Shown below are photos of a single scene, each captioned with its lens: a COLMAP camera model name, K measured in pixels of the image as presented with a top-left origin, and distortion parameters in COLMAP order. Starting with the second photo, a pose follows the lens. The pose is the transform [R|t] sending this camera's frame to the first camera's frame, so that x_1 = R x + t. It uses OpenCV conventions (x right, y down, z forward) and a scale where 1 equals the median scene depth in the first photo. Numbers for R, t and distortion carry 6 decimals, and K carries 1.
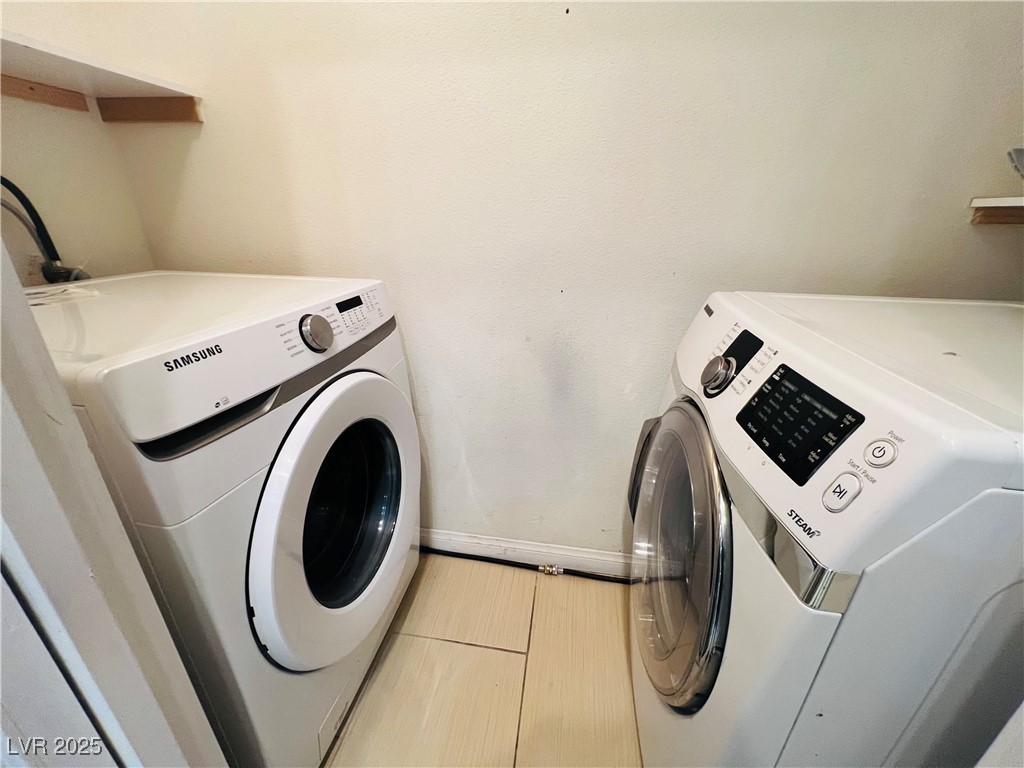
lens RADIAL K [[408.5, 0, 516.3], [0, 408.5, 378.3], [0, 0, 1]] dist [0.000129, 0.000010]
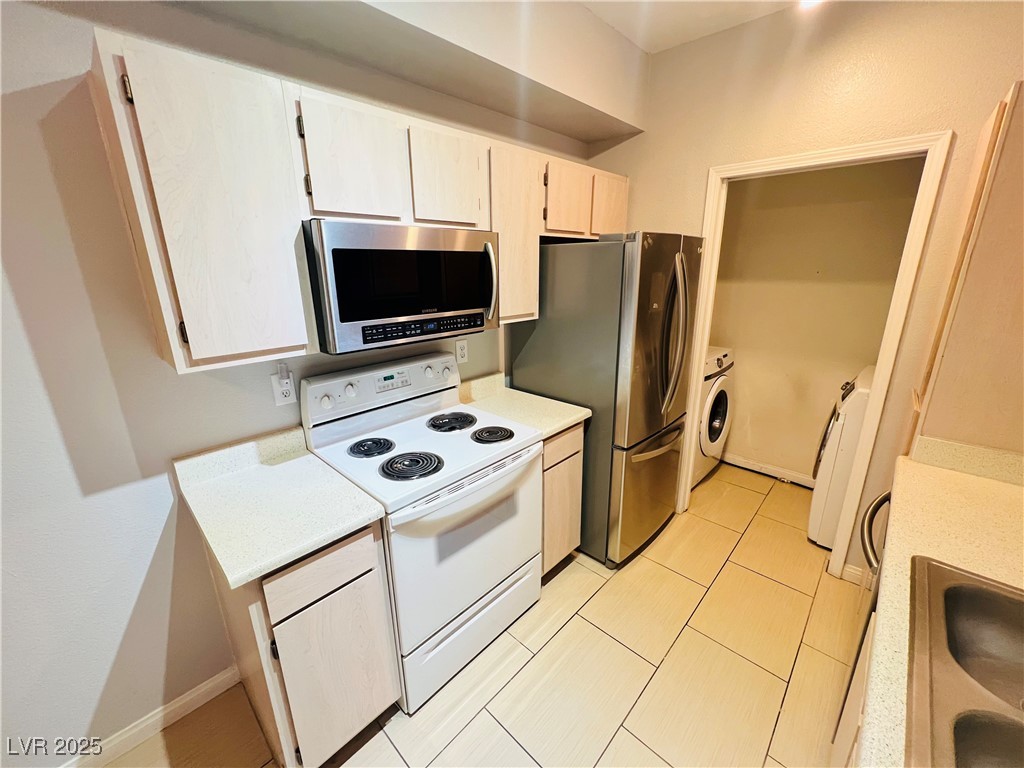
lens RADIAL K [[408.1, 0, 510.3], [0, 408.1, 381.0], [0, 0, 1]] dist [-0.000652, 0.000055]
pose [[0.817437, 0.138594, -0.559096, 0.053330], [-0.196877, 0.979392, -0.045067, 0.472761], [0.541328, 0.146912, 0.827877, -2.460276]]
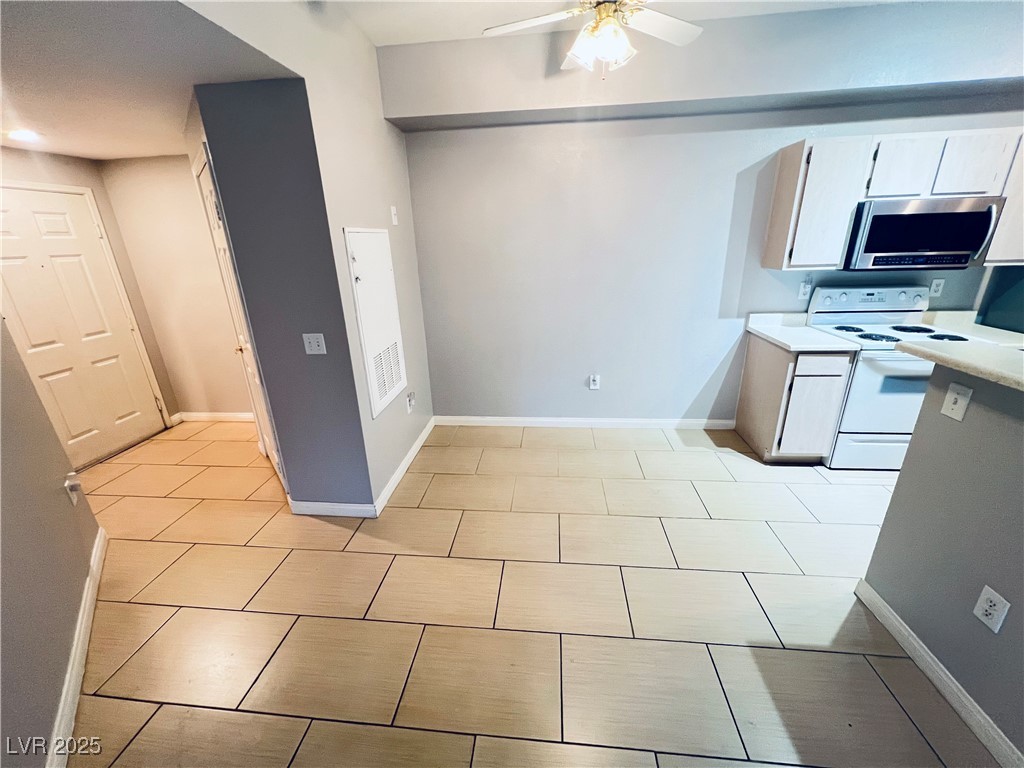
lens RADIAL K [[408.1, 0, 510.3], [0, 408.1, 381.0], [0, 0, 1]] dist [-0.000652, 0.000055]
pose [[0.044419, 0.322040, -0.945684, 1.501059], [-0.344044, 0.893643, 0.288158, 1.101167], [0.937902, 0.312557, 0.150490, -3.974340]]
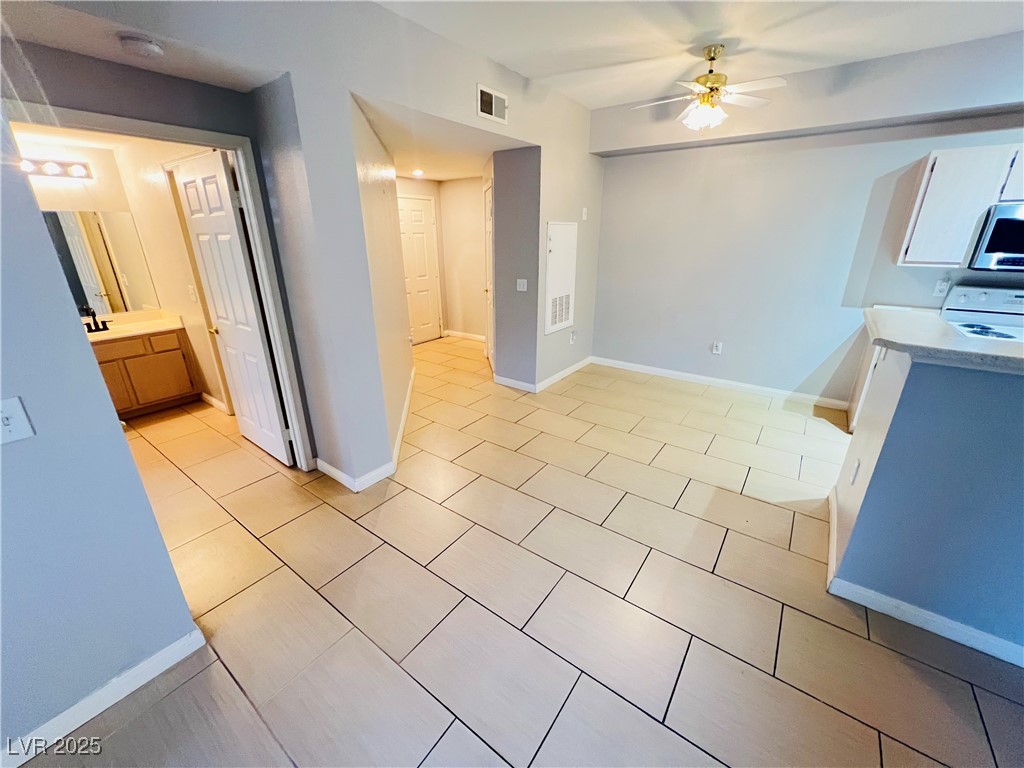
lens RADIAL K [[402.9, 0, 511.9], [0, 402.9, 376.0], [0, 0, 1]] dist [0.000131, -0.000250]
pose [[-0.467310, 0.289794, -0.835249, 2.979921], [-0.331467, 0.818407, 0.469402, 0.812521], [0.819604, 0.496214, -0.286392, -3.169130]]
